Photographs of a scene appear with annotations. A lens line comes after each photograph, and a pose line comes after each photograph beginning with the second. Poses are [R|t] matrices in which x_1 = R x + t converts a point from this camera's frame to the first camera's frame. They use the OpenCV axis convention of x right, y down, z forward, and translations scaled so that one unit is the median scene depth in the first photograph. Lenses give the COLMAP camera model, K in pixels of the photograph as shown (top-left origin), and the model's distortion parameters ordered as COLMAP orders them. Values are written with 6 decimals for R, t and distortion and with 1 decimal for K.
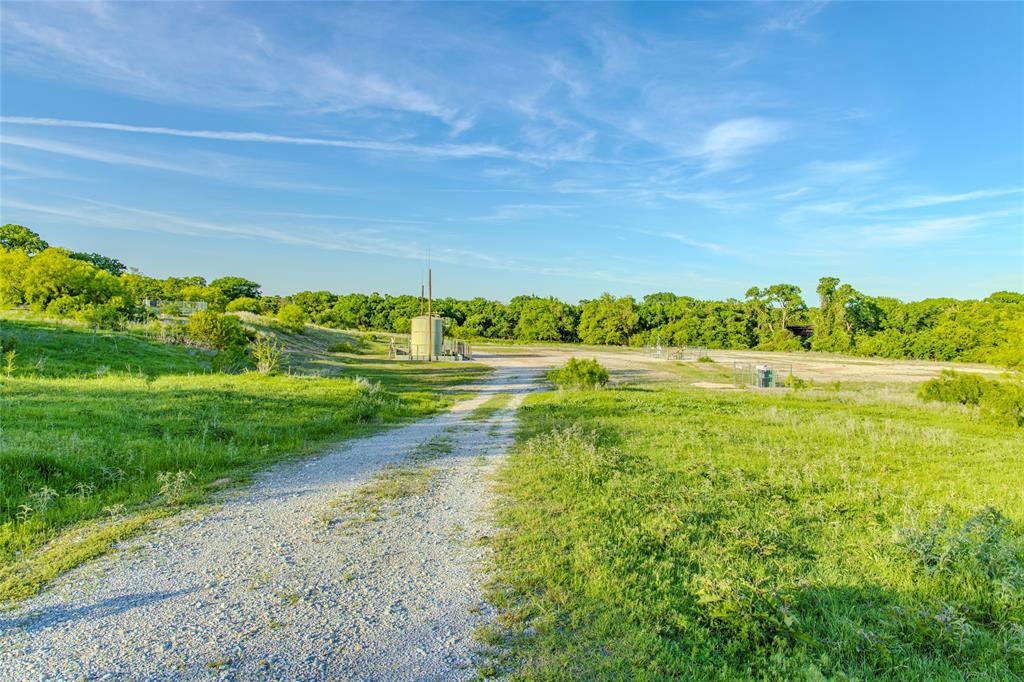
lens RADIAL K [[688.5, 0, 512.0], [0, 688.5, 341.0], [0, 0, 1]] dist [0.016273, -0.001848]
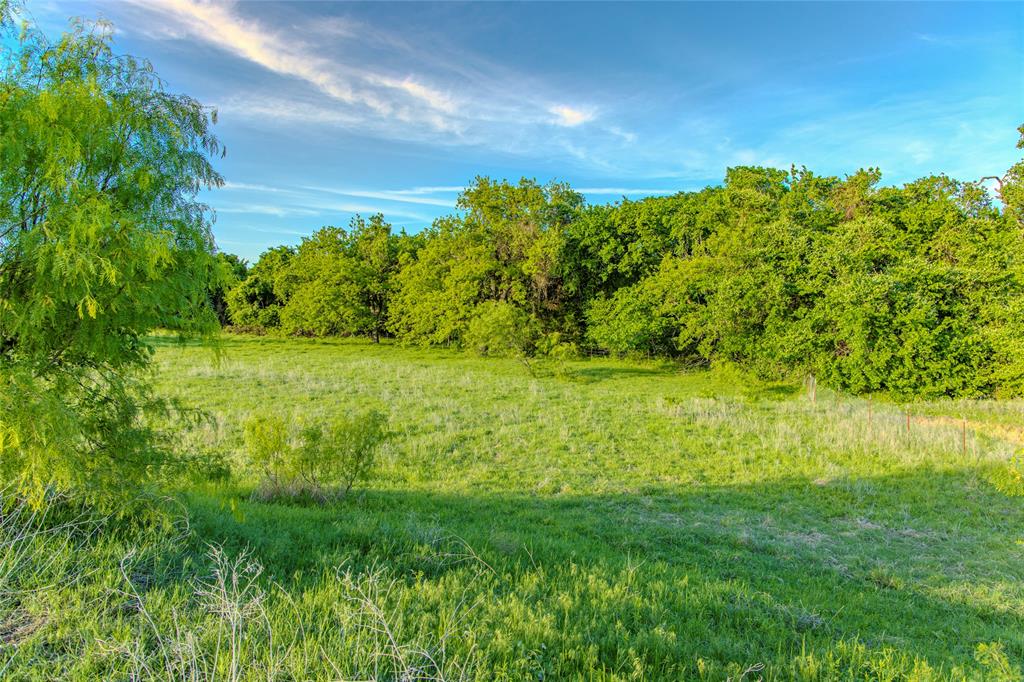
lens RADIAL K [[703.0, 0, 512.0], [0, 703.0, 341.0], [0, 0, 1]] dist [0.029195, -0.002257]
pose [[0.986992, -0.007713, -0.160585, 0.222157], [0.007934, 0.999968, 0.000733, 0.001681], [0.160574, -0.001997, 0.987022, 0.784652]]
